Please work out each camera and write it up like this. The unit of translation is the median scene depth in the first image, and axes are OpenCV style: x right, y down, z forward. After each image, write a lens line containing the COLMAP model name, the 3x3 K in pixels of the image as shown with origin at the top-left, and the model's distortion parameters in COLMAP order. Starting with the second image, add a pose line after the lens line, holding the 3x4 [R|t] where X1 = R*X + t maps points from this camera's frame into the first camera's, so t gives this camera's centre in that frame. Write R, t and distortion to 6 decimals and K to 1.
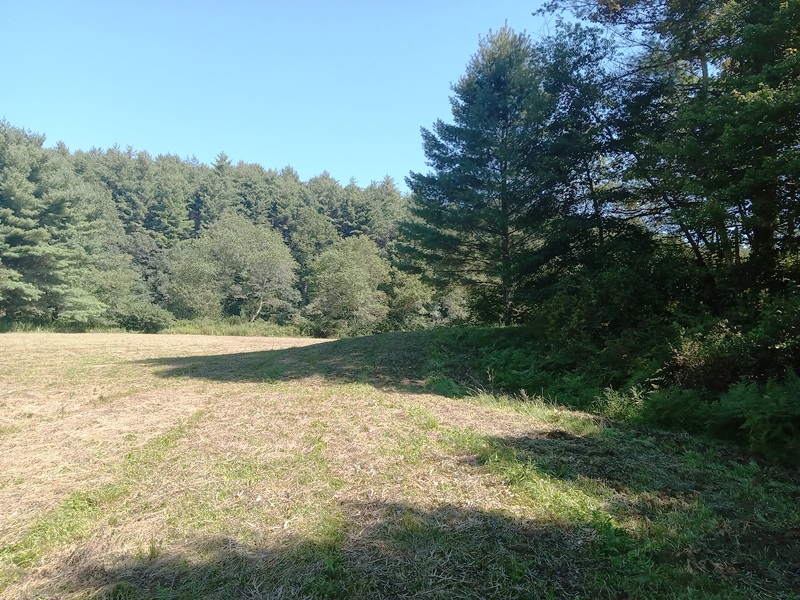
lens RADIAL K [[576.7, 0, 402.4], [0, 576.7, 296.3], [0, 0, 1]] dist [-0.009101, -0.000108]
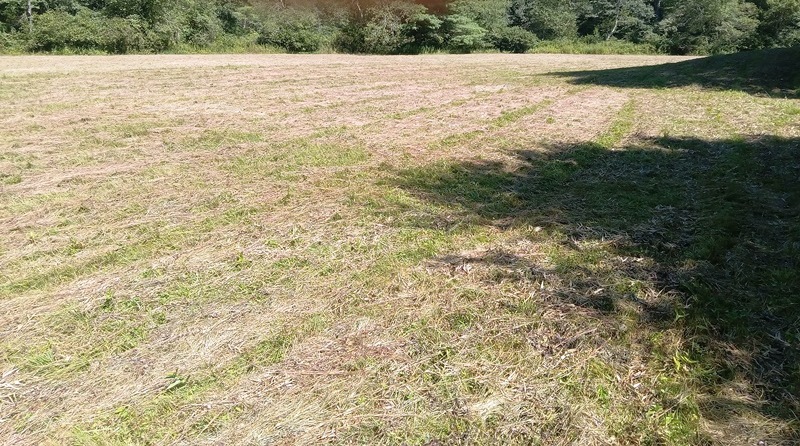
lens RADIAL K [[577.6, 0, 420.1], [0, 577.6, 139.3], [0, 0, 1]] dist [-0.000012, -0.005623]
pose [[0.855658, 0.060961, -0.513938, -0.001329], [0.049962, 0.978671, 0.199266, -0.005957], [0.515124, -0.196181, 0.834362, -0.084995]]
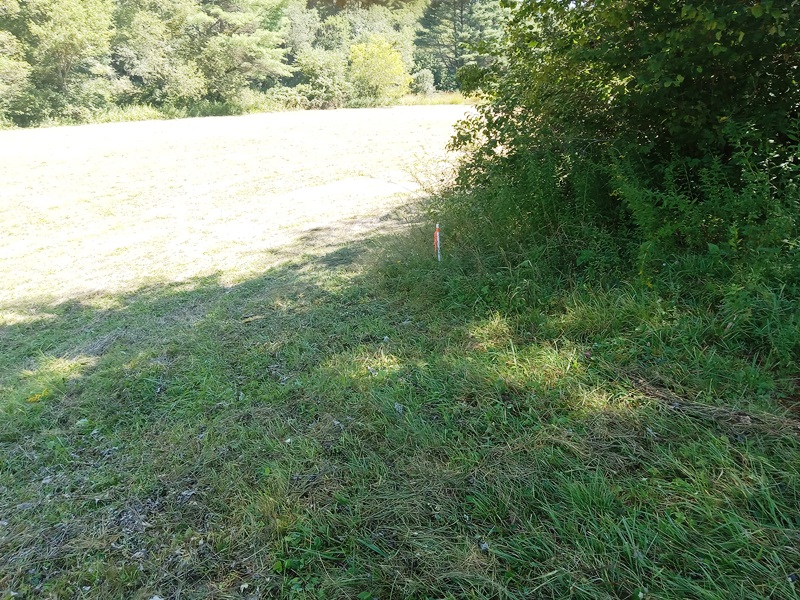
lens RADIAL K [[576.7, 0, 402.2], [0, 576.7, 305.4], [0, 0, 1]] dist [-0.009101, -0.000108]
pose [[0.869980, -0.222059, 0.440255, -0.005818], [0.018375, 0.906835, 0.421086, 0.004329], [-0.492744, -0.358247, 0.793008, 0.316985]]
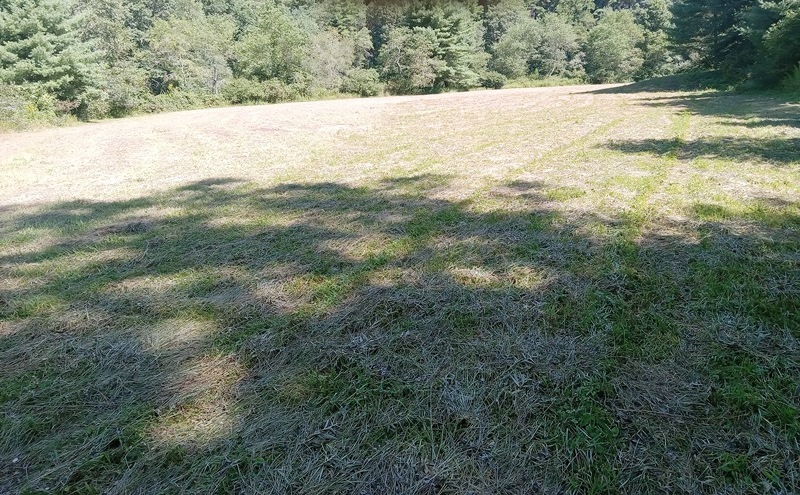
lens RADIAL K [[559.9, 0, 422.7], [0, 559.9, 184.1], [0, 0, 1]] dist [-0.001545, 0.002035]
pose [[0.932794, -0.016754, -0.360020, -0.040888], [0.101108, 0.970970, 0.216782, -0.037321], [0.345937, -0.238614, 0.907409, -0.548756]]
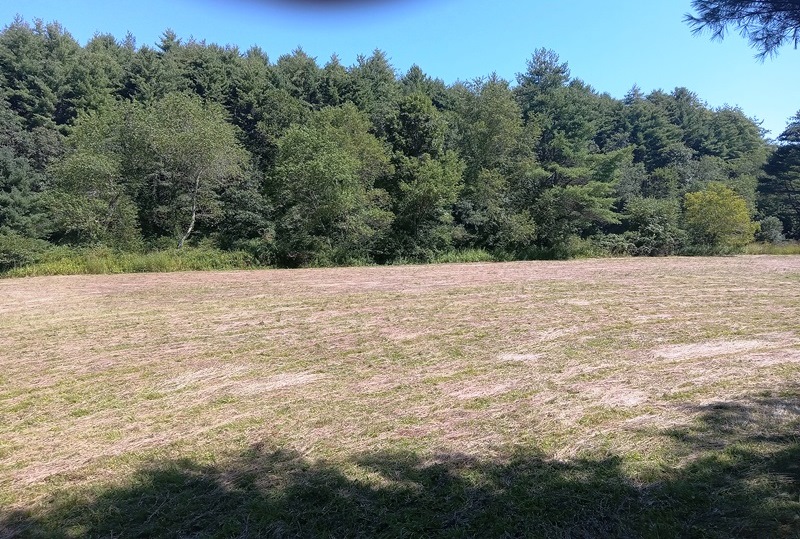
lens RADIAL K [[574.0, 0, 405.7], [0, 574.0, 262.2], [0, 0, 1]] dist [-0.021559, 0.003476]
pose [[0.998813, -0.047218, 0.011983, -0.020510], [0.045742, 0.993655, 0.102747, 0.008054], [-0.016759, -0.102077, 0.994635, 0.360207]]
